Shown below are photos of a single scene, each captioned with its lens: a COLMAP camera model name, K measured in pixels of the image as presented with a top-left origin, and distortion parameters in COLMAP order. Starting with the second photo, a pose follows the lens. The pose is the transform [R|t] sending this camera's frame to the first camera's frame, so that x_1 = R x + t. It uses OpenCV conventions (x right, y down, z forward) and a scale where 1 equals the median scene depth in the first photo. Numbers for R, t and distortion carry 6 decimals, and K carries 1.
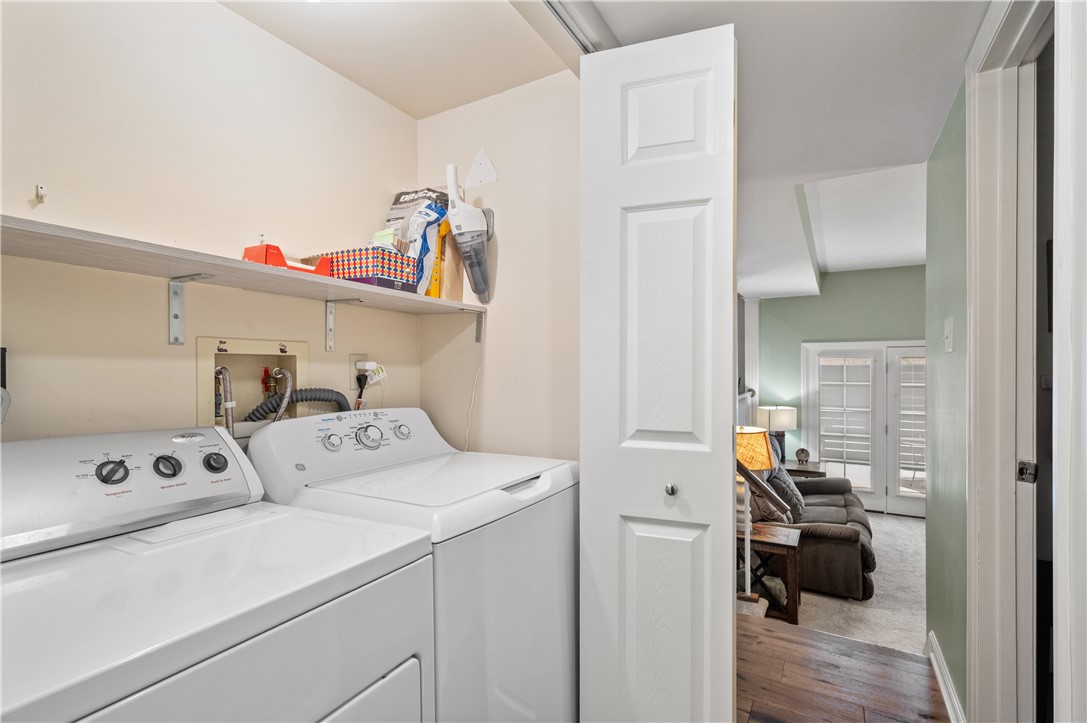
lens RADIAL K [[497.1, 0, 540.6], [0, 497.1, 367.0], [0, 0, 1]] dist [0.001567, 0.000039]
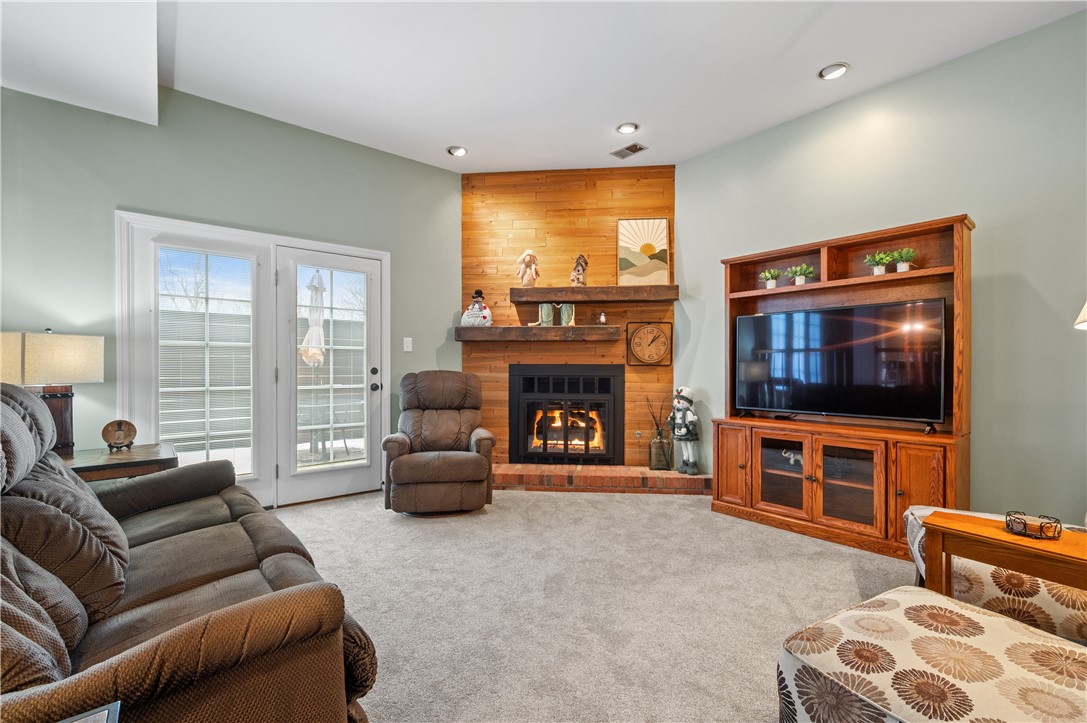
lens RADIAL K [[474.5, 0, 543.6], [0, 474.5, 366.8], [0, 0, 1]] dist [-0.002174, 0.000985]
pose [[0.342581, -0.000460, 0.939488, 0.245022], [0.000506, 1.000000, 0.000306, 0.115006], [-0.939488, 0.000370, 0.342581, 0.472874]]
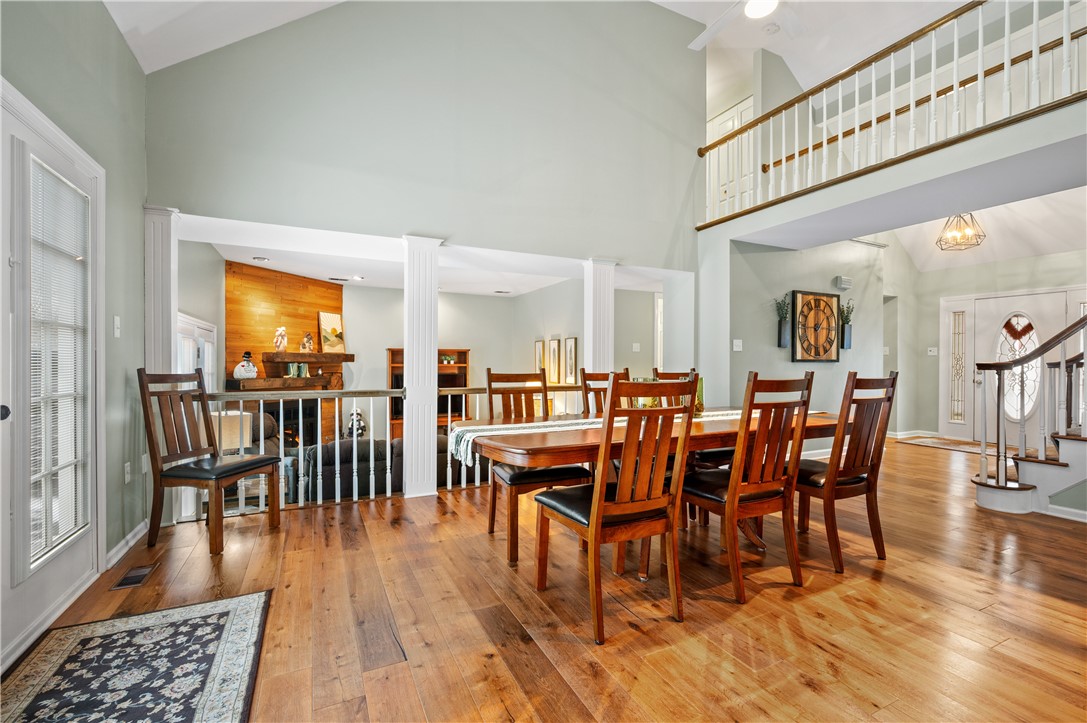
lens RADIAL K [[474.5, 0, 546.1], [0, 474.5, 362.2], [0, 0, 1]] dist [-0.002174, 0.000985]
pose [[-0.827952, -0.008064, 0.560741, -0.206240], [-0.009860, 0.999951, -0.000177, 0.012502], [-0.560713, -0.005676, -0.827991, 1.309168]]
